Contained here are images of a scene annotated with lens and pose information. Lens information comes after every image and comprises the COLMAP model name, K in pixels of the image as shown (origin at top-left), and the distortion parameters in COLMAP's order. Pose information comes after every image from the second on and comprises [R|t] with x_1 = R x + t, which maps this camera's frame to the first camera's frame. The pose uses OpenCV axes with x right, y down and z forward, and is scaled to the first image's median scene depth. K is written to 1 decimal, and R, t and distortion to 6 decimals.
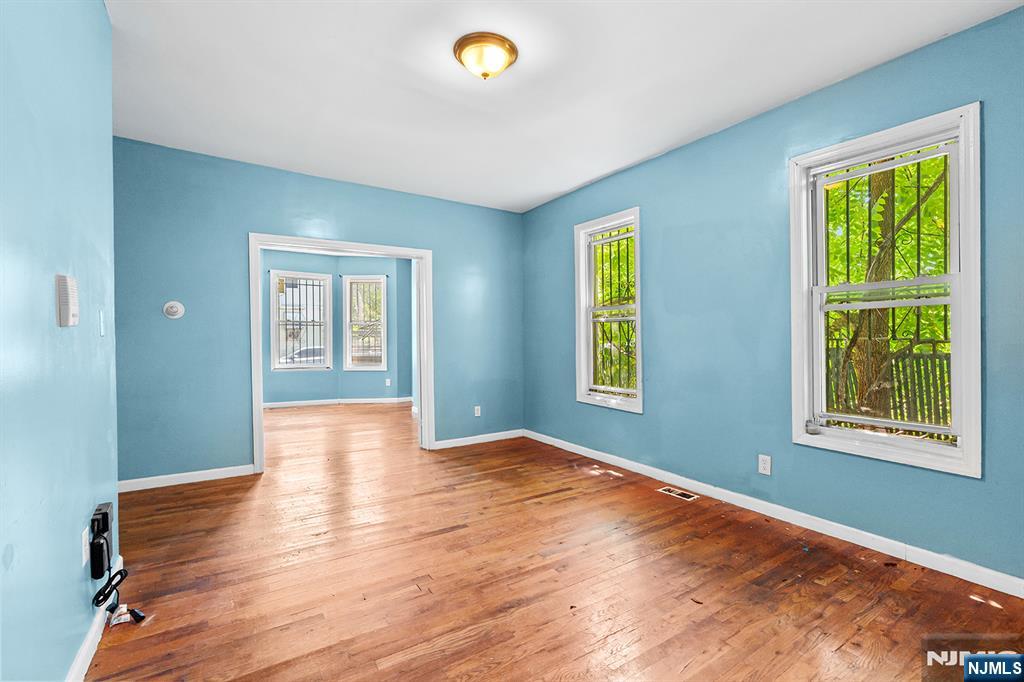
lens RADIAL K [[458.3, 0, 508.0], [0, 458.3, 338.1], [0, 0, 1]] dist [-0.000767, -0.000121]
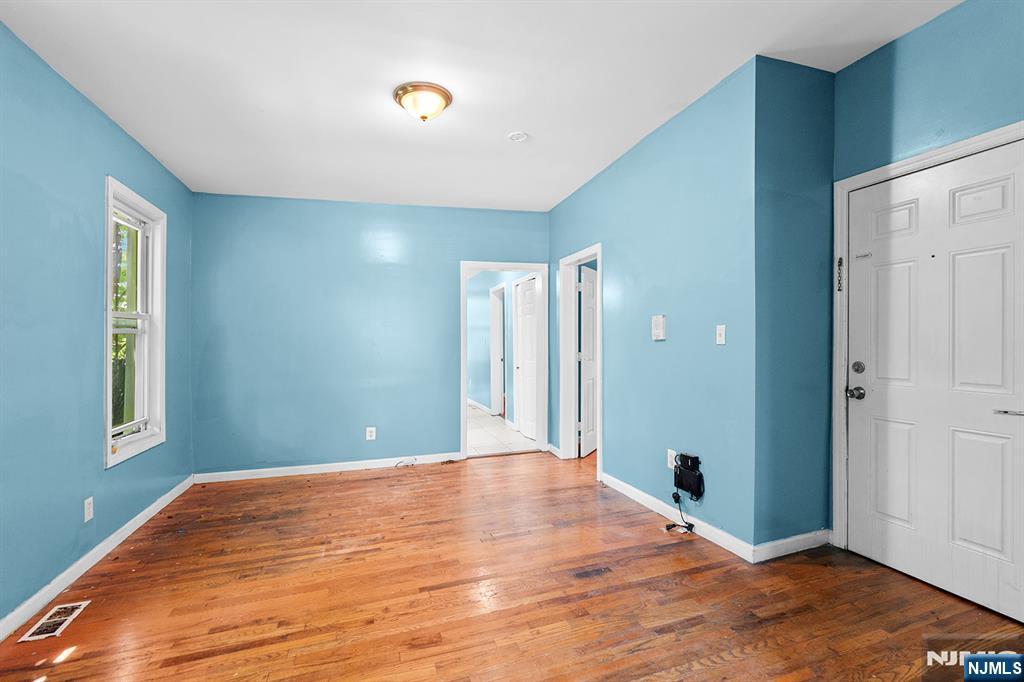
lens RADIAL K [[458.3, 0, 513.9], [0, 458.3, 340.7], [0, 0, 1]] dist [-0.000767, -0.000121]
pose [[-0.971963, 0.020984, 0.234195, -0.386318], [0.022008, 0.999756, 0.001760, -0.021676], [-0.234101, 0.006865, -0.972188, 1.501505]]
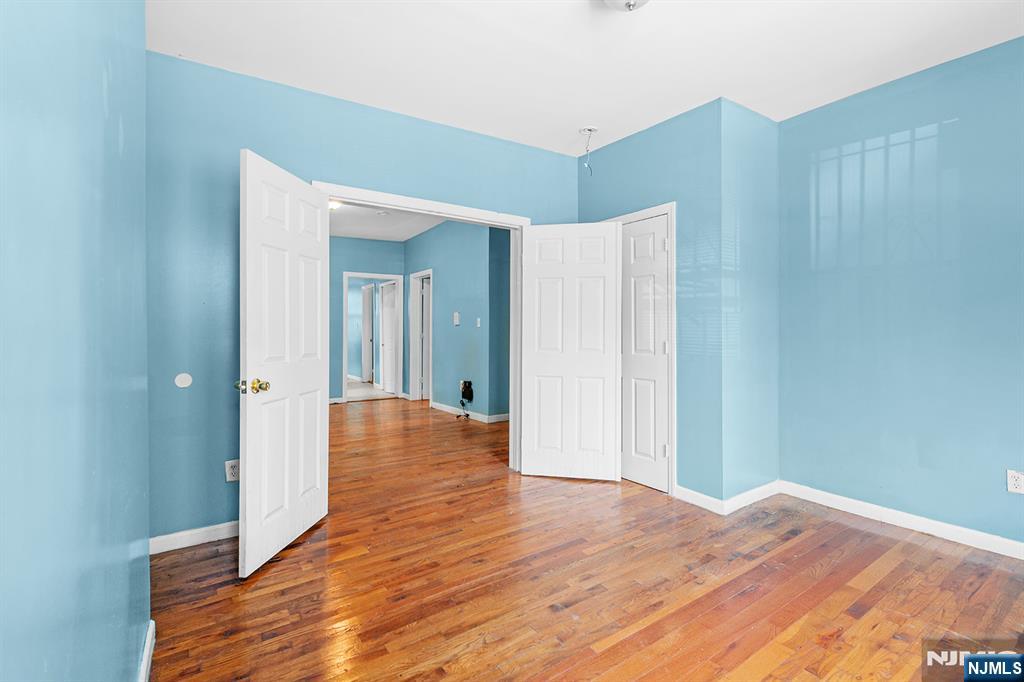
lens RADIAL K [[458.3, 0, 505.9], [0, 458.3, 339.4], [0, 0, 1]] dist [-0.000767, -0.000121]
pose [[-0.999606, 0.006311, -0.027338, -0.848076], [0.005498, 0.999544, 0.029705, 0.002571], [0.027513, 0.029543, -0.999185, 3.333627]]
